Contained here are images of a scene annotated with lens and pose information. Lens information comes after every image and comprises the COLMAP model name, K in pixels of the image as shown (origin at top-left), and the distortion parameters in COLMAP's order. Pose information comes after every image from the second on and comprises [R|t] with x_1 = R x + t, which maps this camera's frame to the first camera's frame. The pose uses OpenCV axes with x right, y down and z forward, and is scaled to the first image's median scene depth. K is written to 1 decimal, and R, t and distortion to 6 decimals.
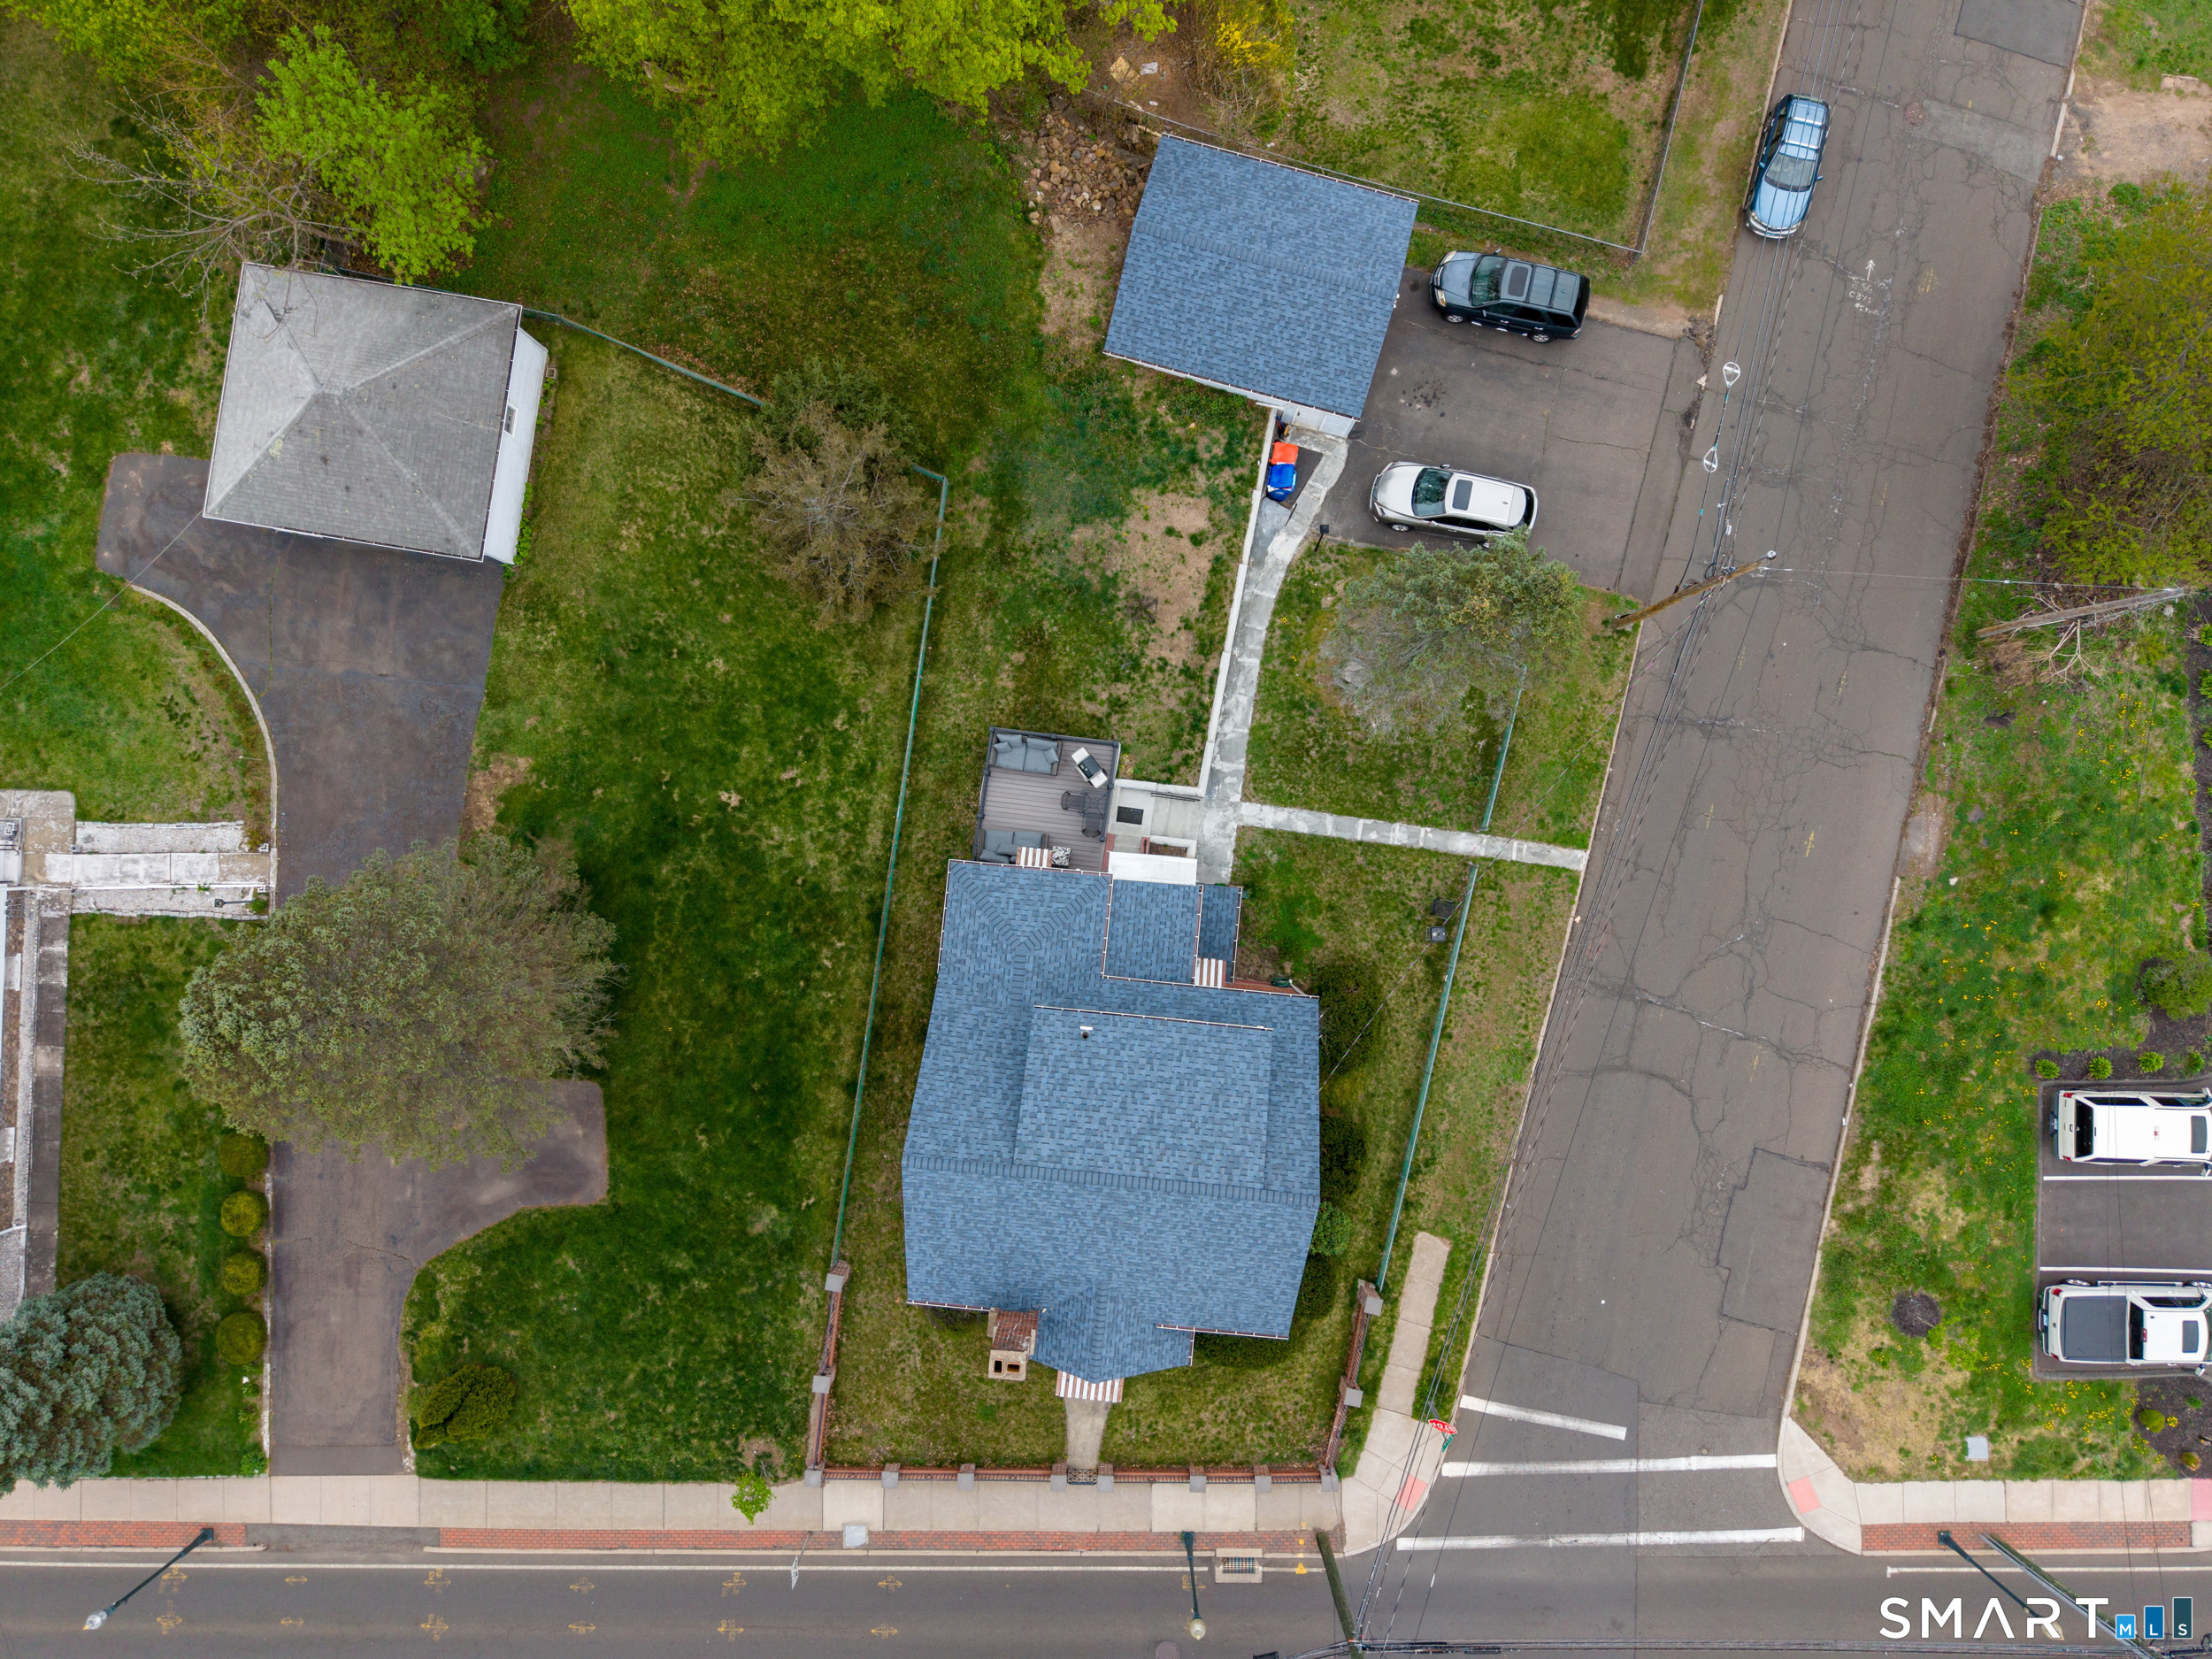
lens RADIAL K [[1476.8, 0, 1100.0], [0, 1476.8, 841.3], [0, 0, 1]] dist [0.045956, -0.047765]
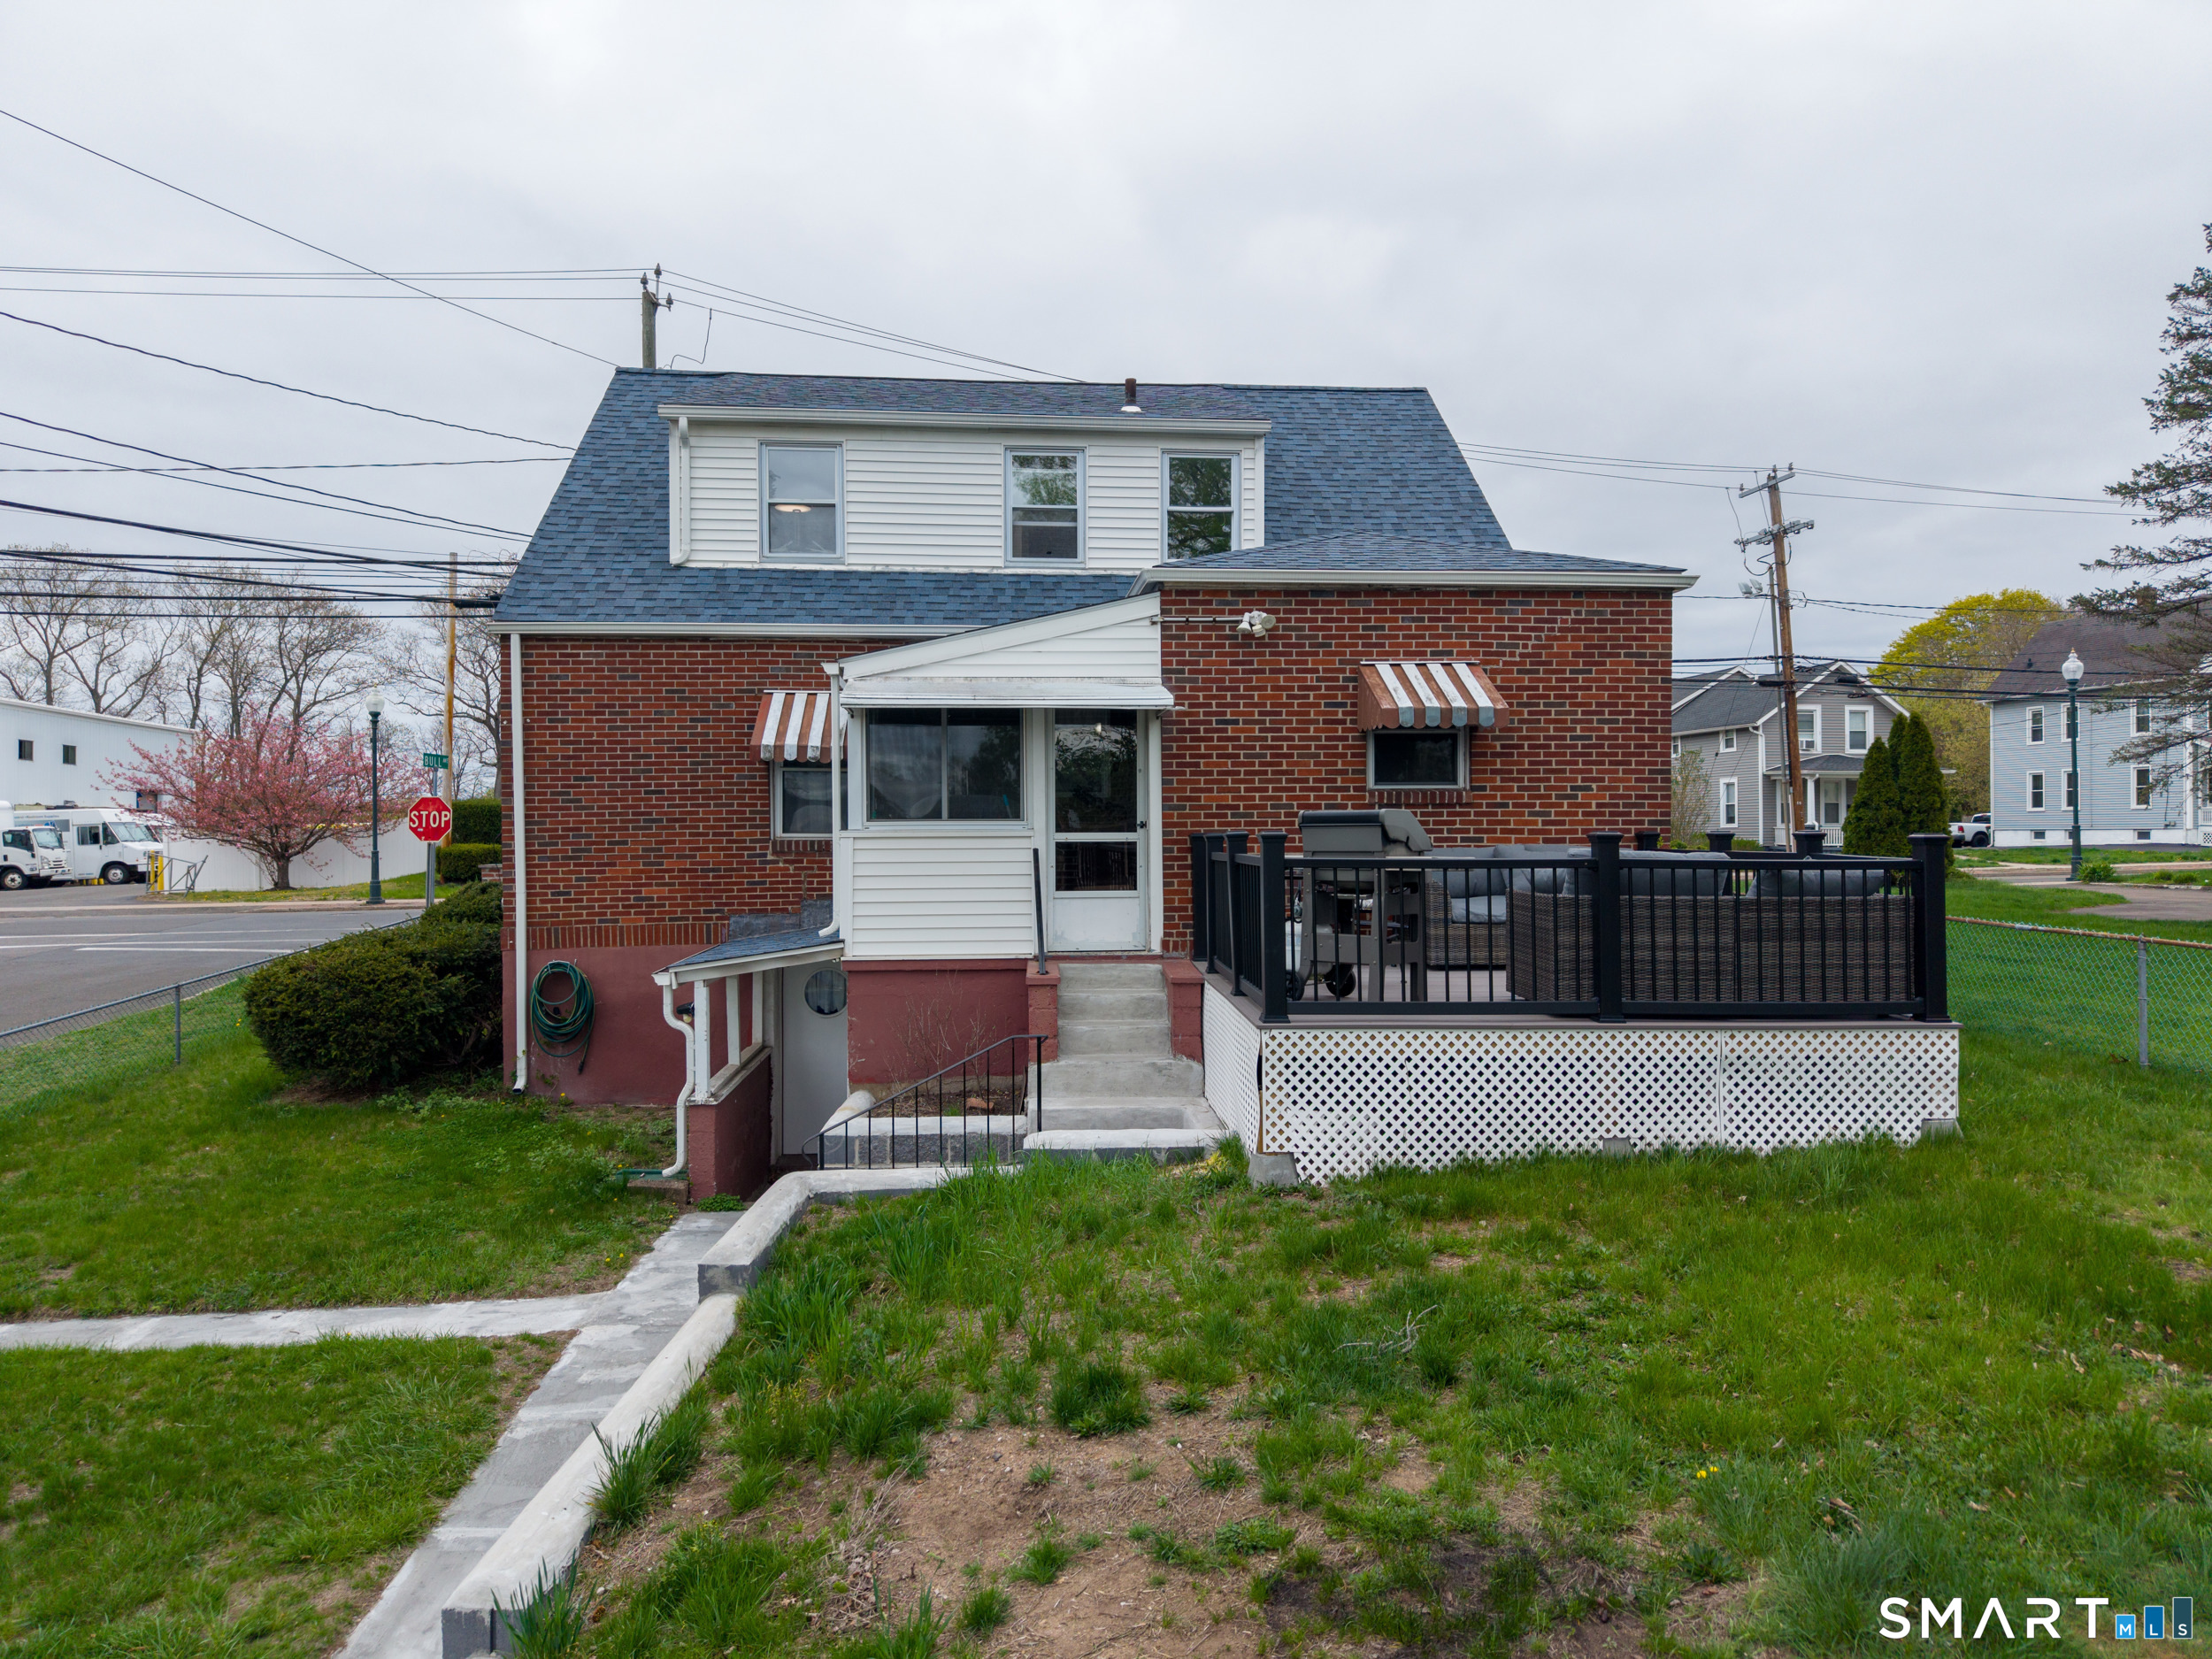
lens RADIAL K [[1476.8, 0, 1102.8], [0, 1476.8, 826.7], [0, 0, 1]] dist [0.045956, -0.047765]
pose [[-0.984543, 0.010840, -0.174805, 0.060930], [-0.174665, 0.012721, 0.984546, -0.232139], [0.012896, 0.999860, -0.010631, 0.936306]]
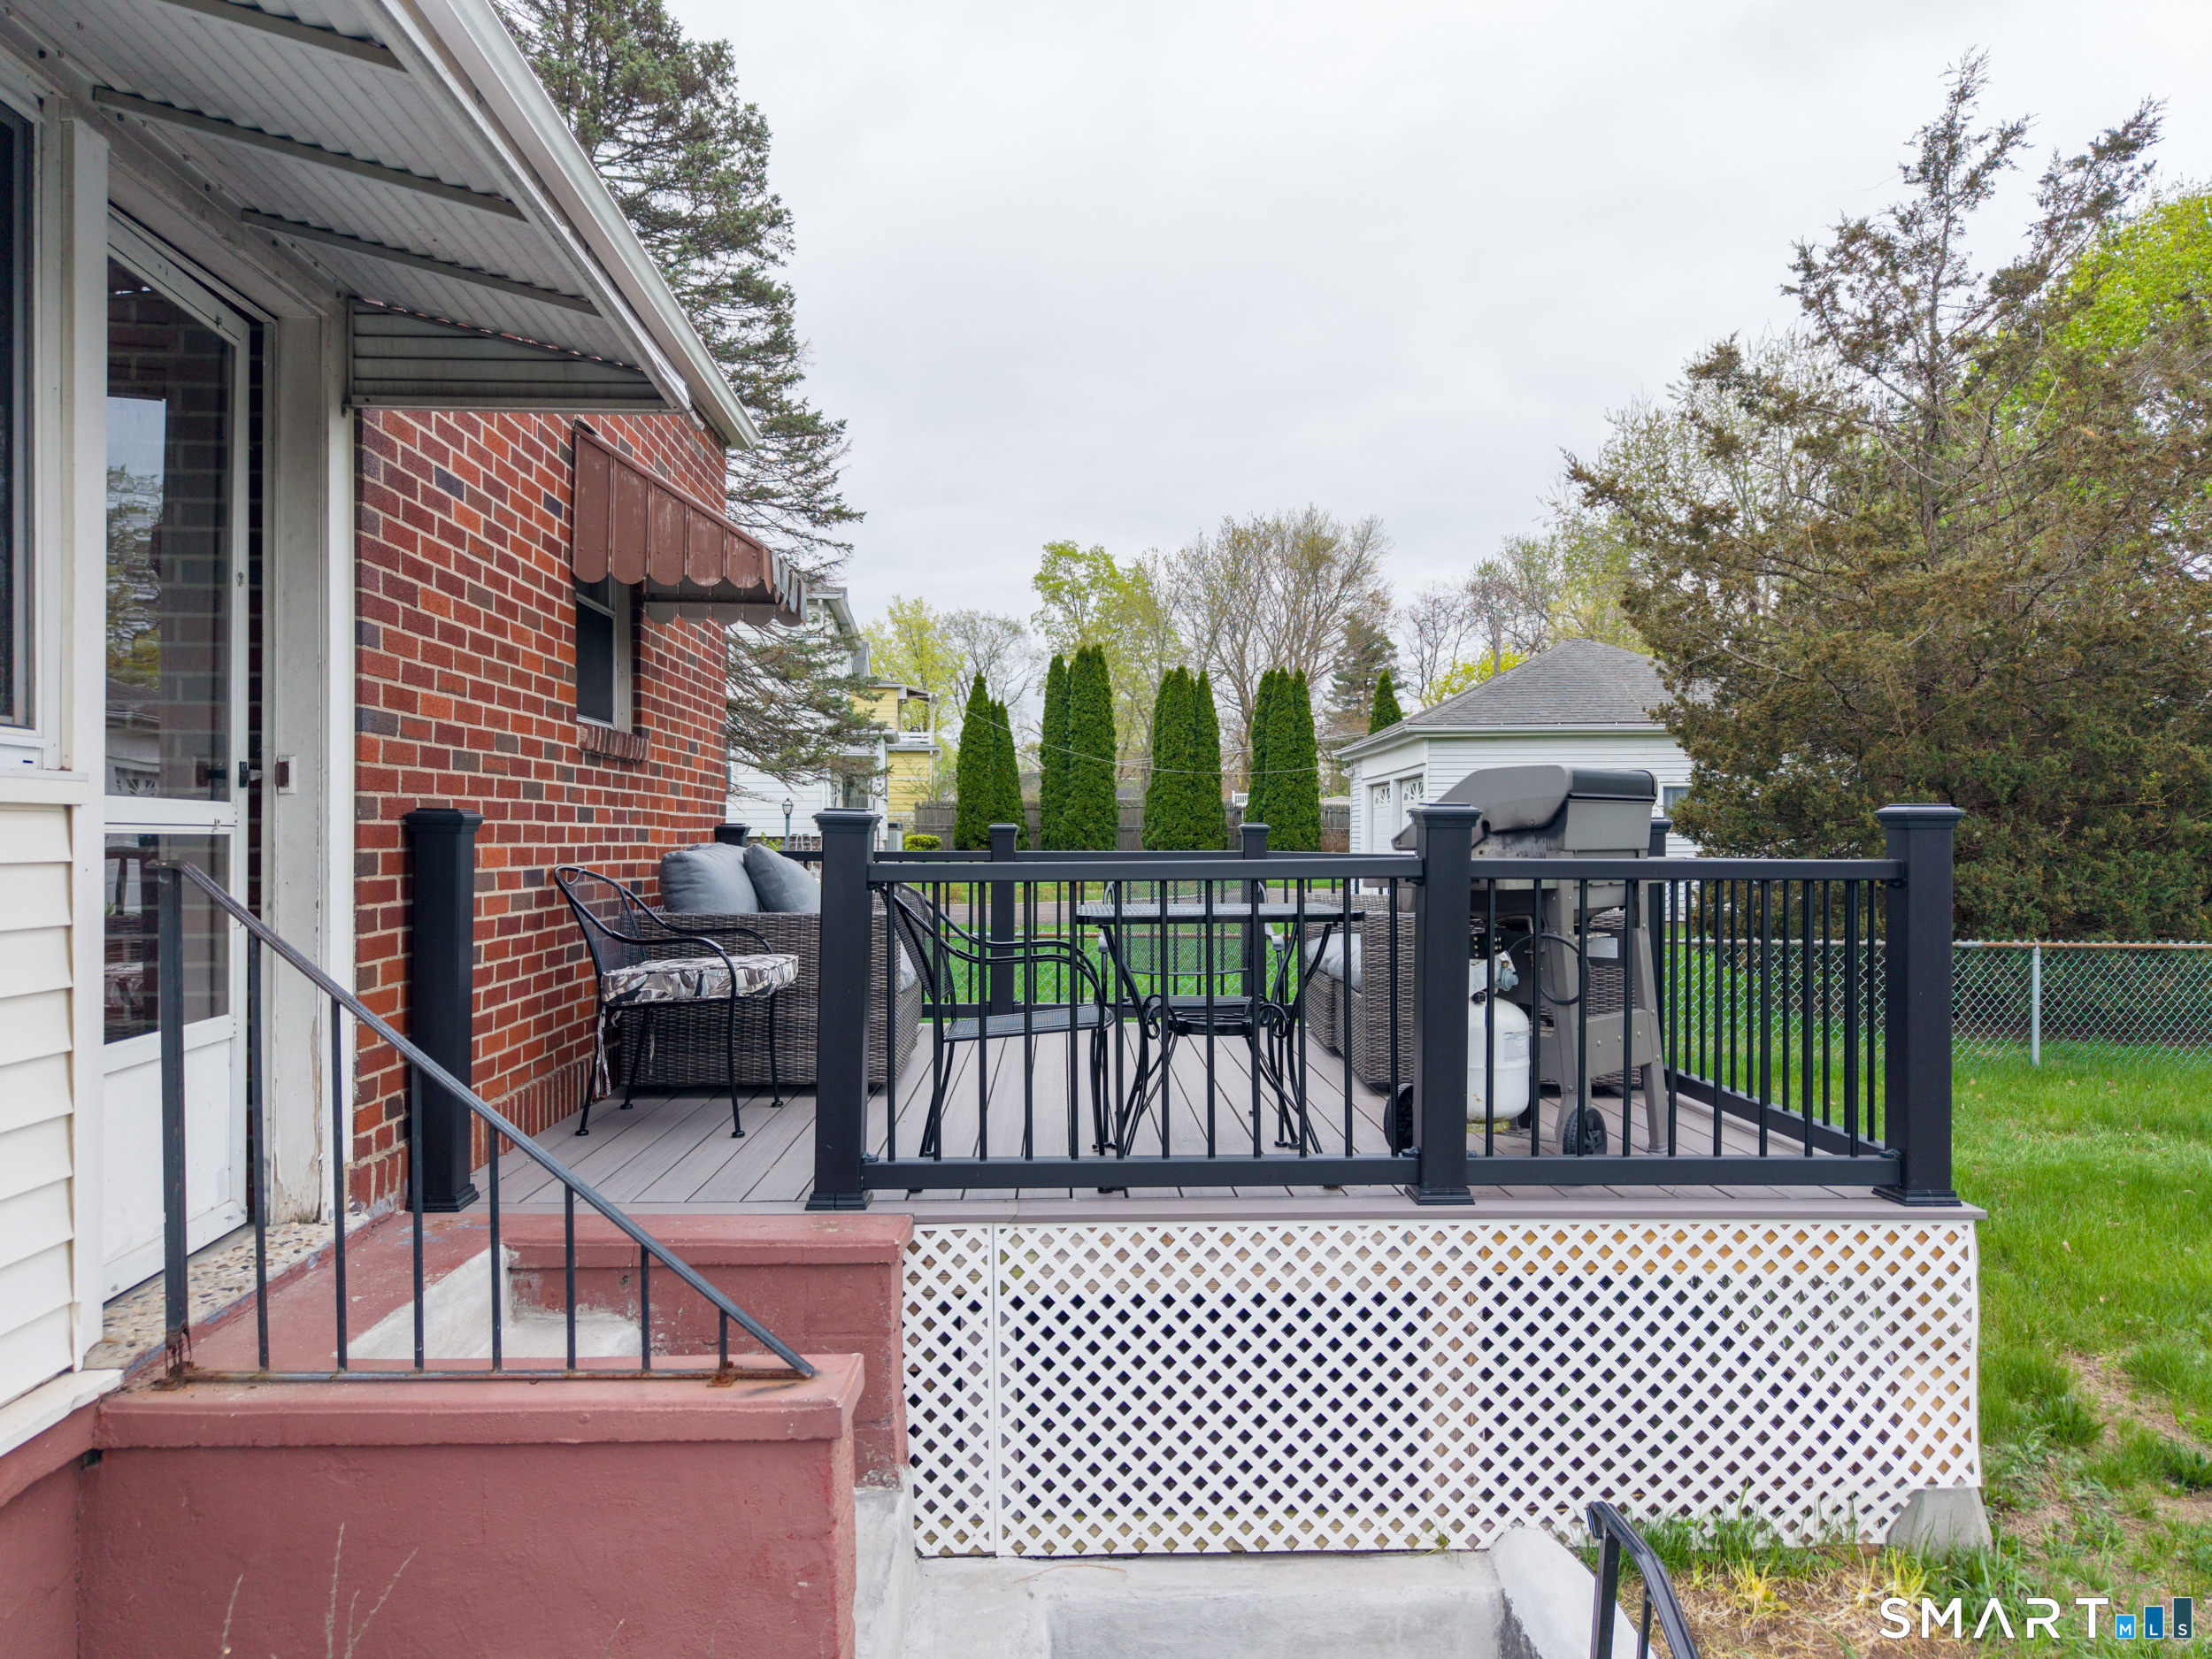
lens RADIAL K [[1476.8, 0, 1104.7], [0, 1476.8, 832.9], [0, 0, 1]] dist [0.045956, -0.047765]
pose [[0.154283, 0.004035, -0.988018, 0.088112], [-0.988006, 0.007052, -0.154253, -0.003179], [0.006345, 0.999967, 0.005075, 0.936072]]
